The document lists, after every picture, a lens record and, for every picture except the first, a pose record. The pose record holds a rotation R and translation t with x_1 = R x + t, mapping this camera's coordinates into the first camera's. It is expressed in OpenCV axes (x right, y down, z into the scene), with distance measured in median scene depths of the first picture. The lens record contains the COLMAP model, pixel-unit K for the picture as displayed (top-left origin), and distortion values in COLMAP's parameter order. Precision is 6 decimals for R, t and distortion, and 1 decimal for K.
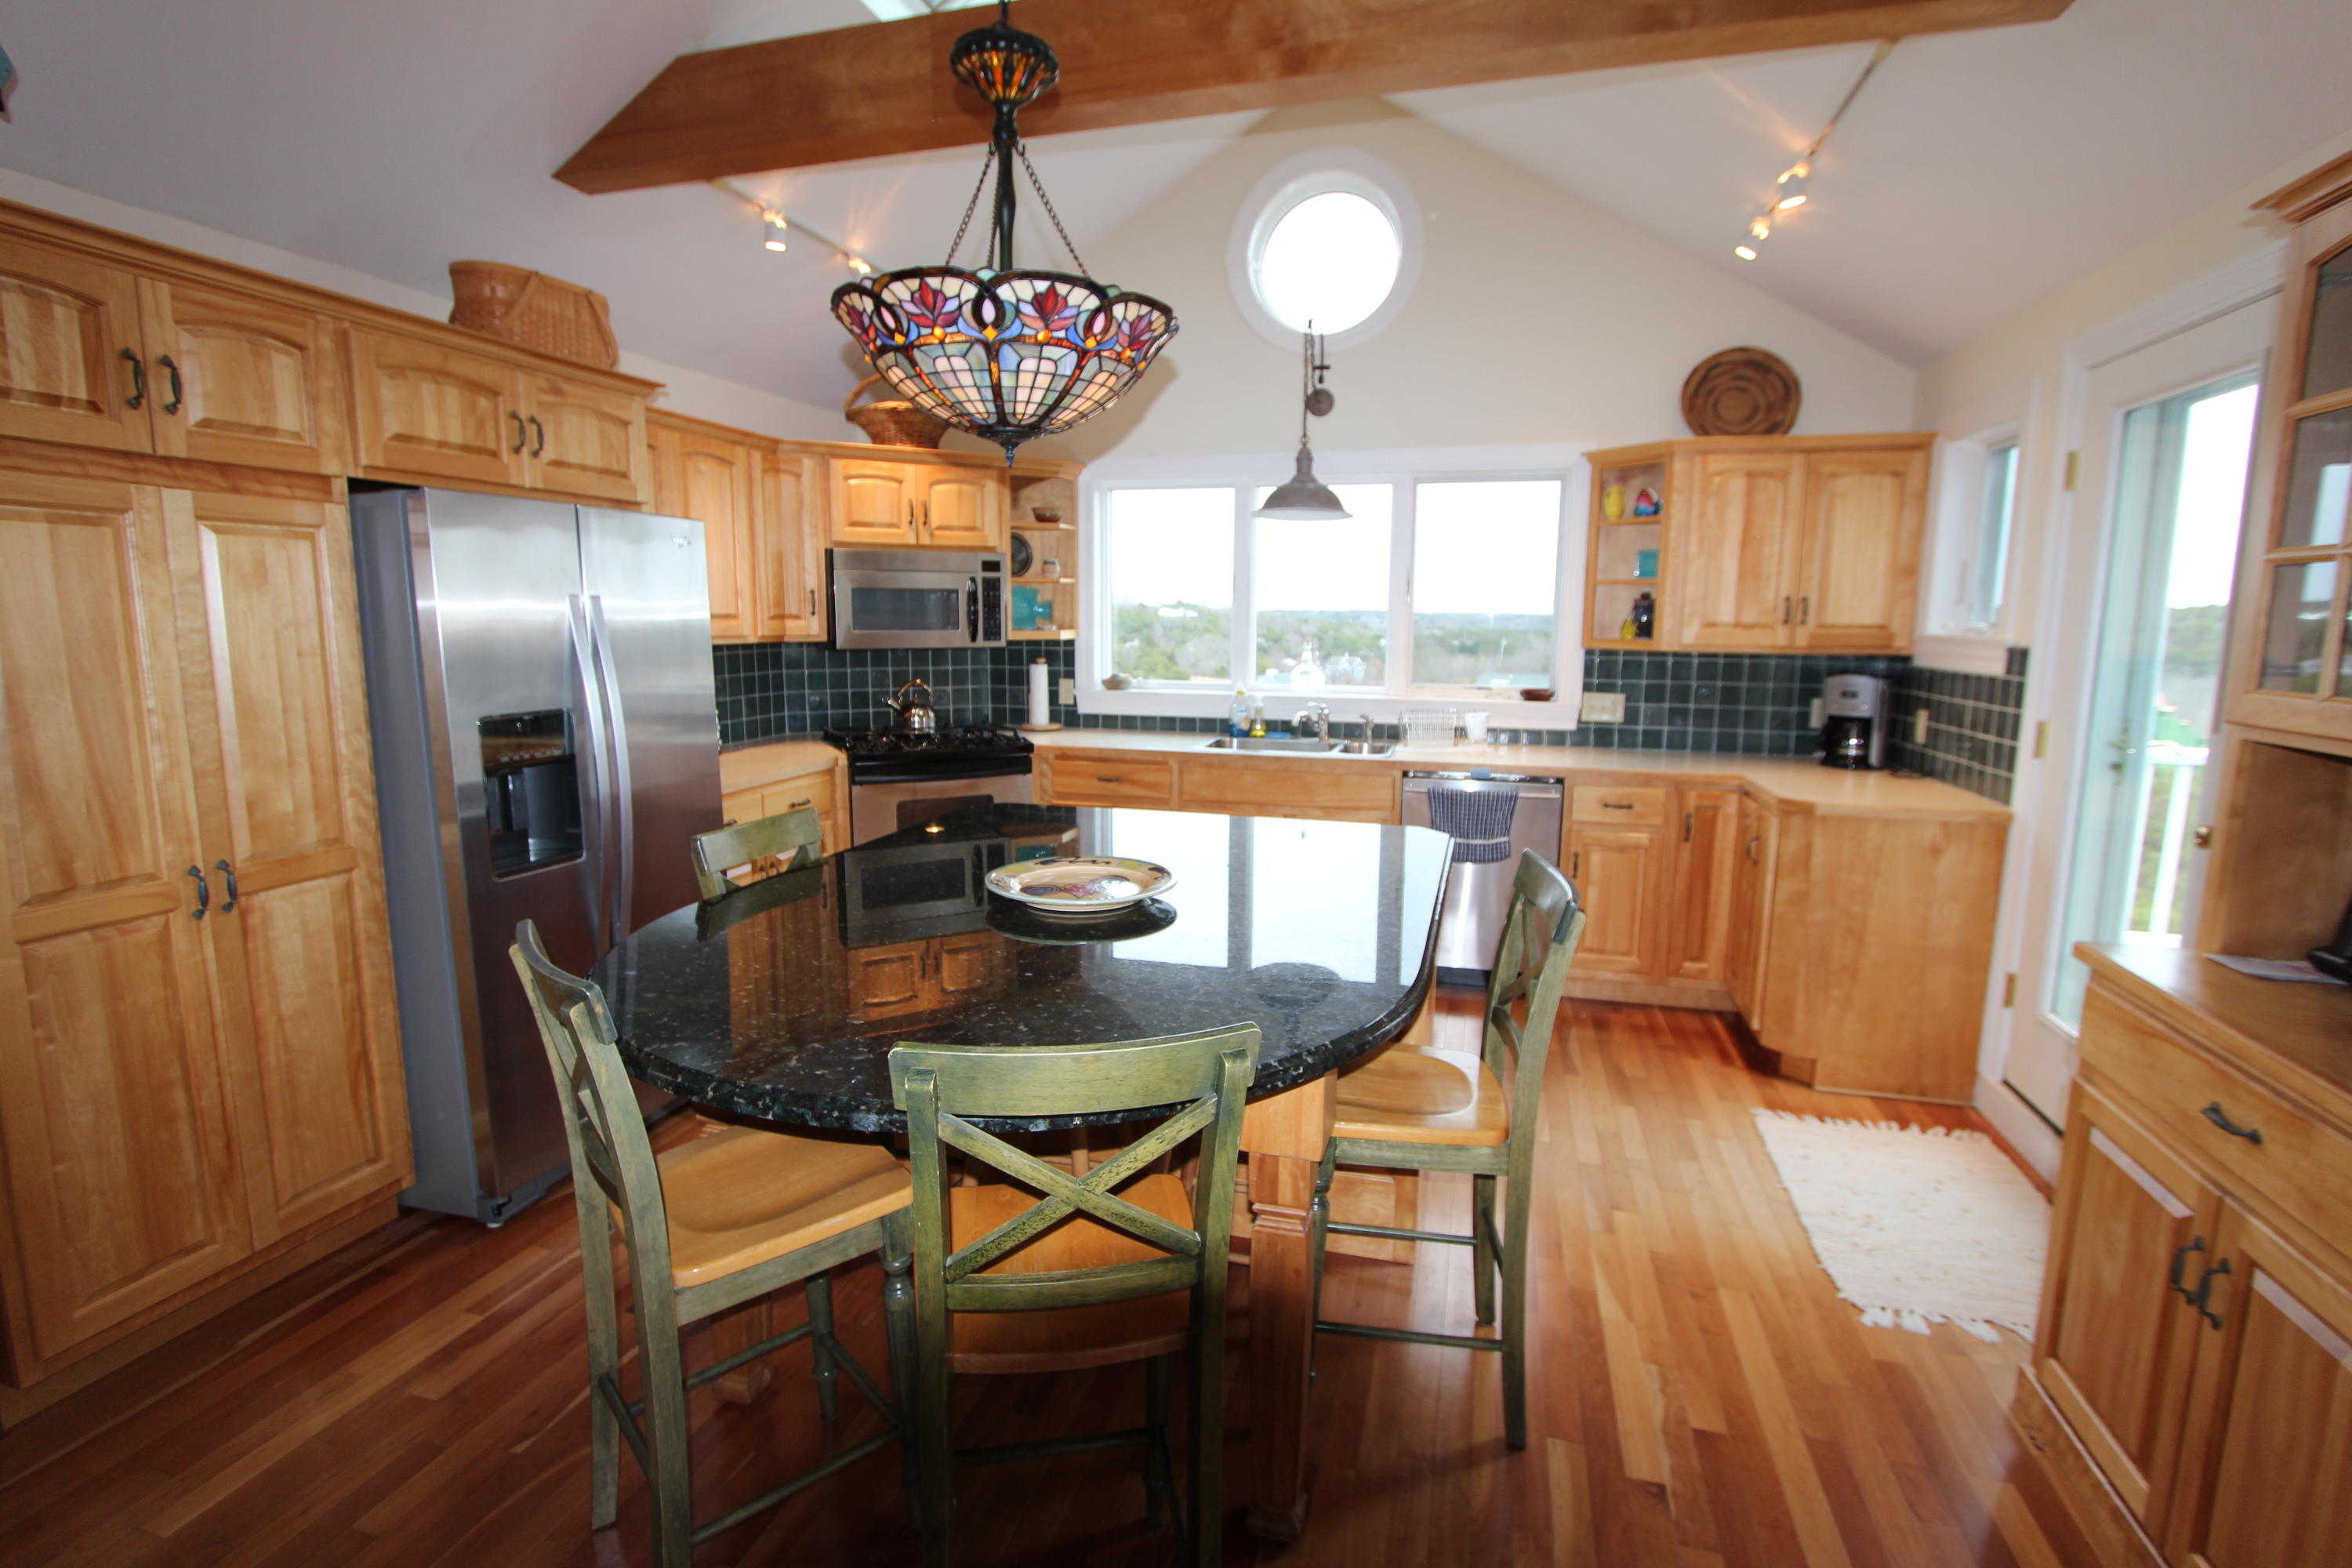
lens RADIAL K [[1082.6, 0, 1176.4], [0, 1082.6, 773.6], [0, 0, 1]] dist [-0.020784, 0.001222]
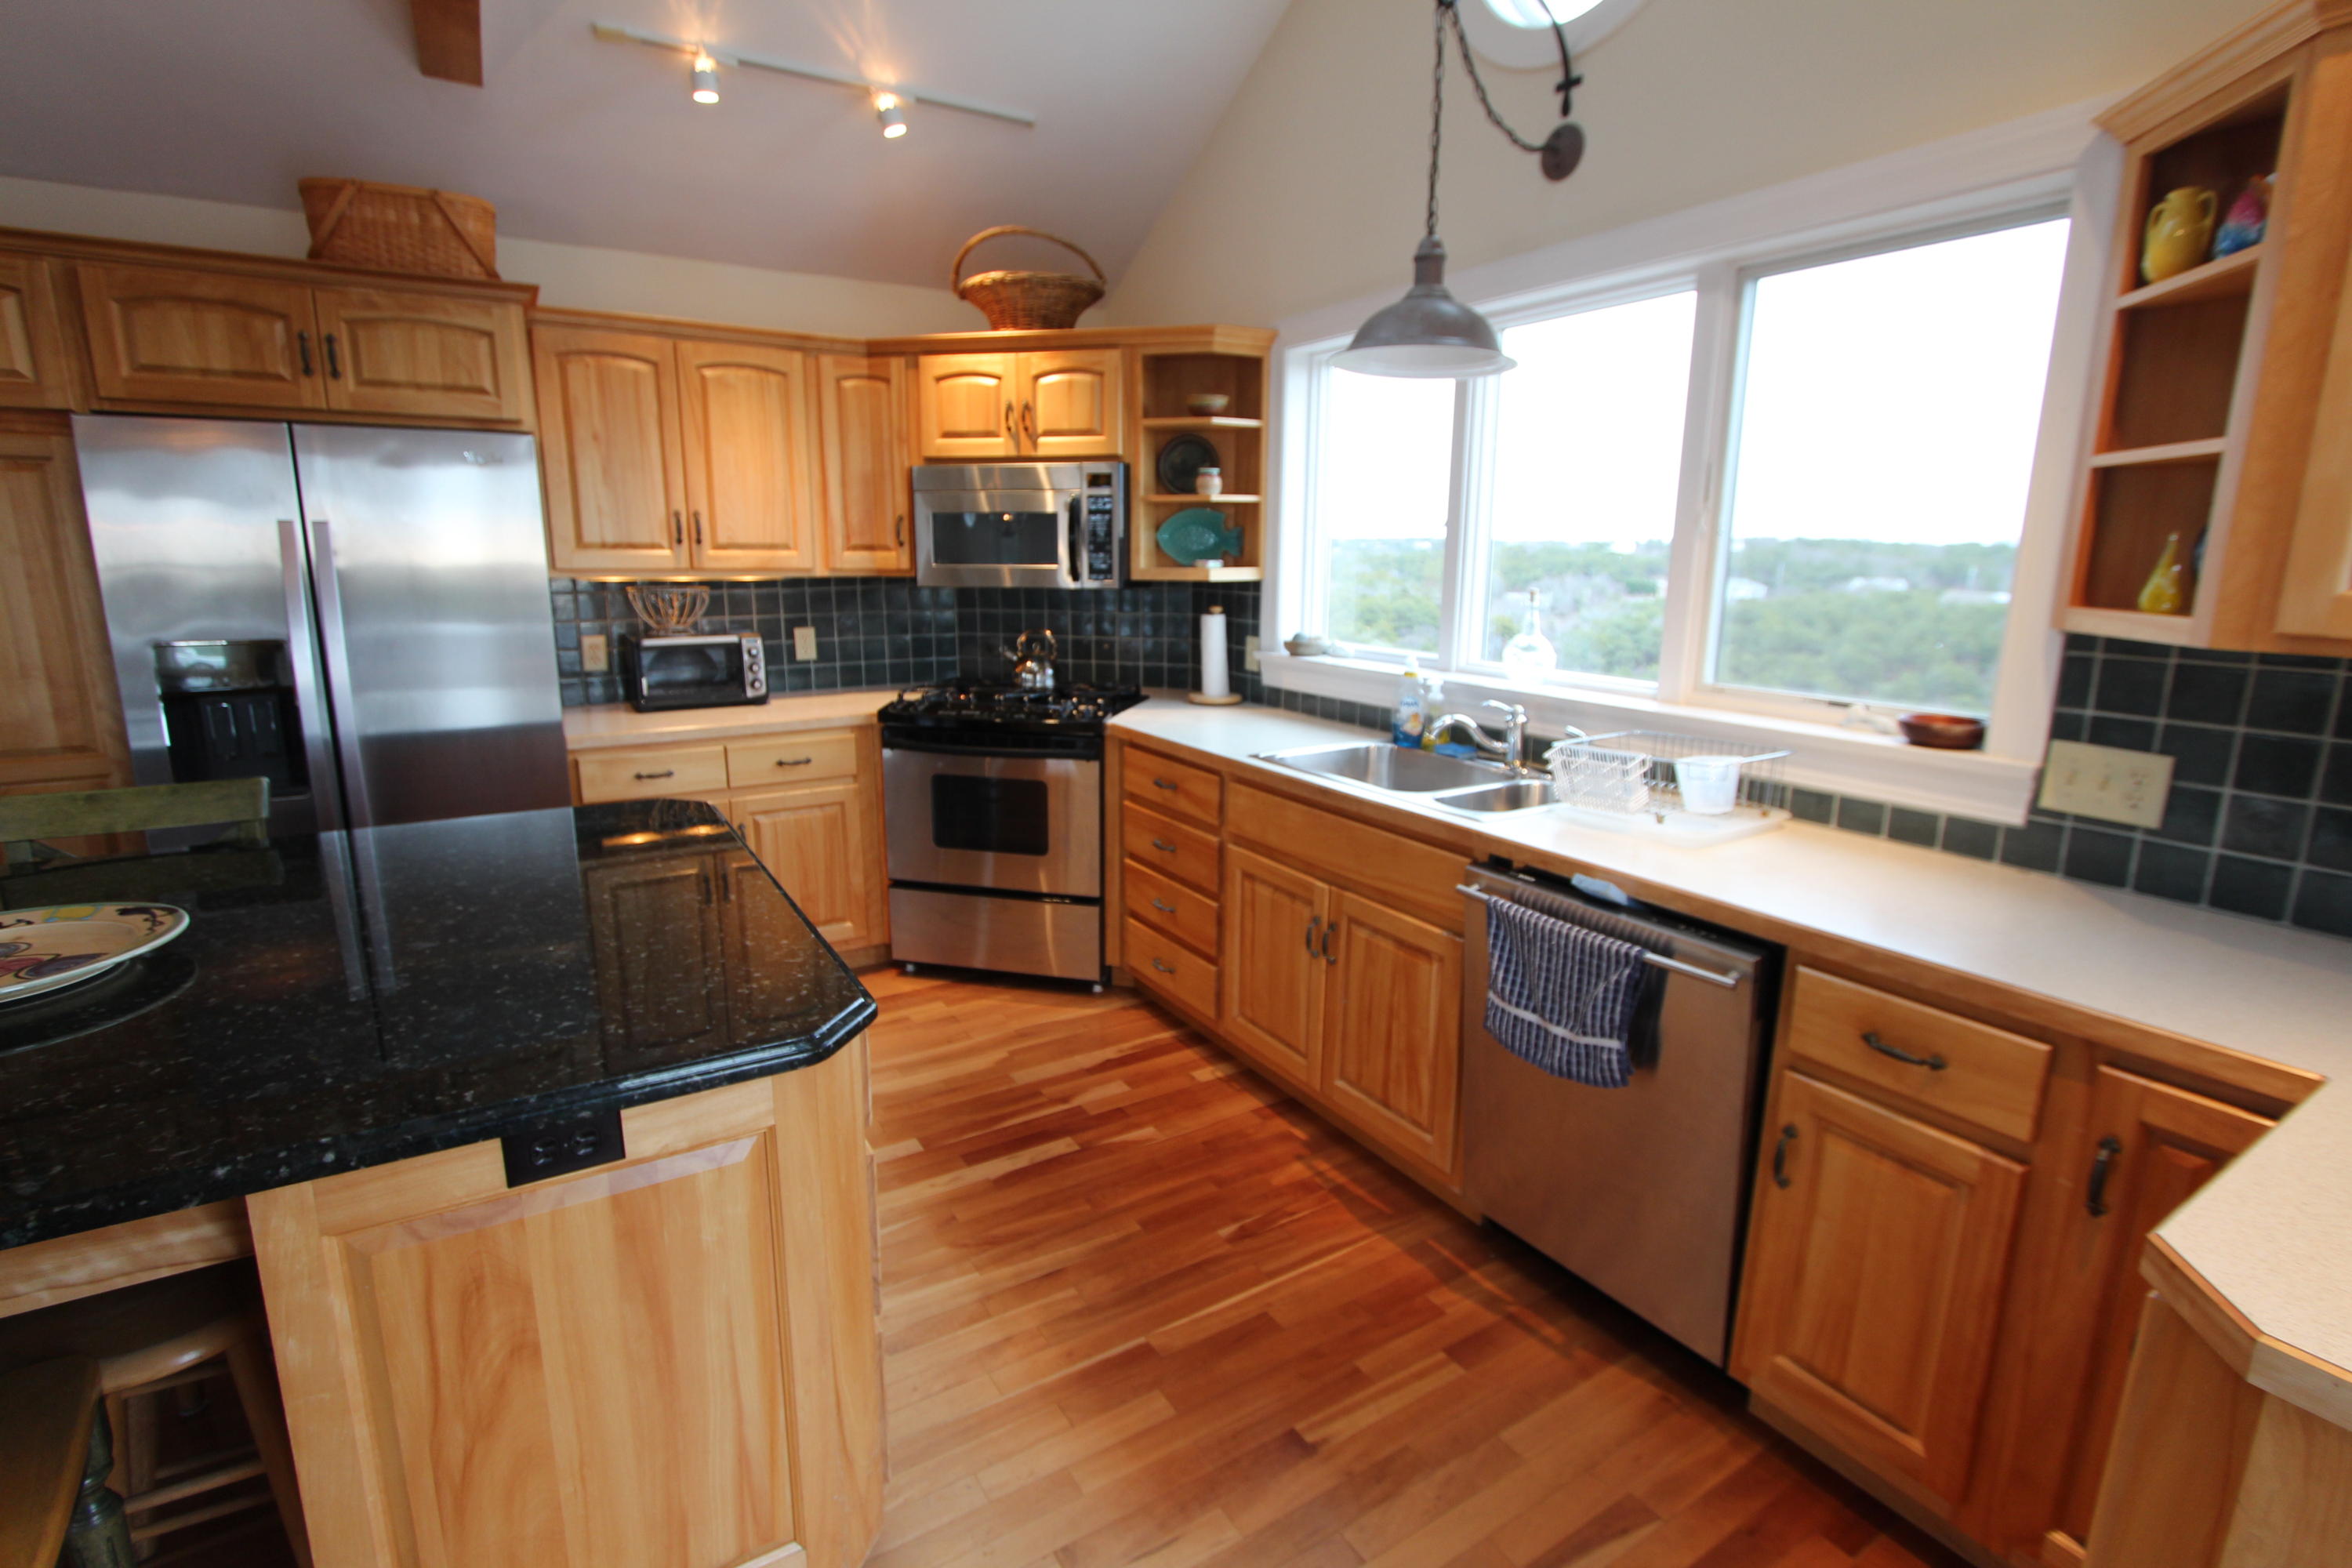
lens RADIAL K [[1082.6, 0, 1176.4], [0, 1082.6, 773.6], [0, 0, 1]] dist [-0.020784, 0.001222]
pose [[0.739904, 0.137265, -0.658559, 0.405914], [-0.102172, 0.990534, 0.091667, -0.066568], [0.664908, -0.000538, 0.746925, 0.491194]]
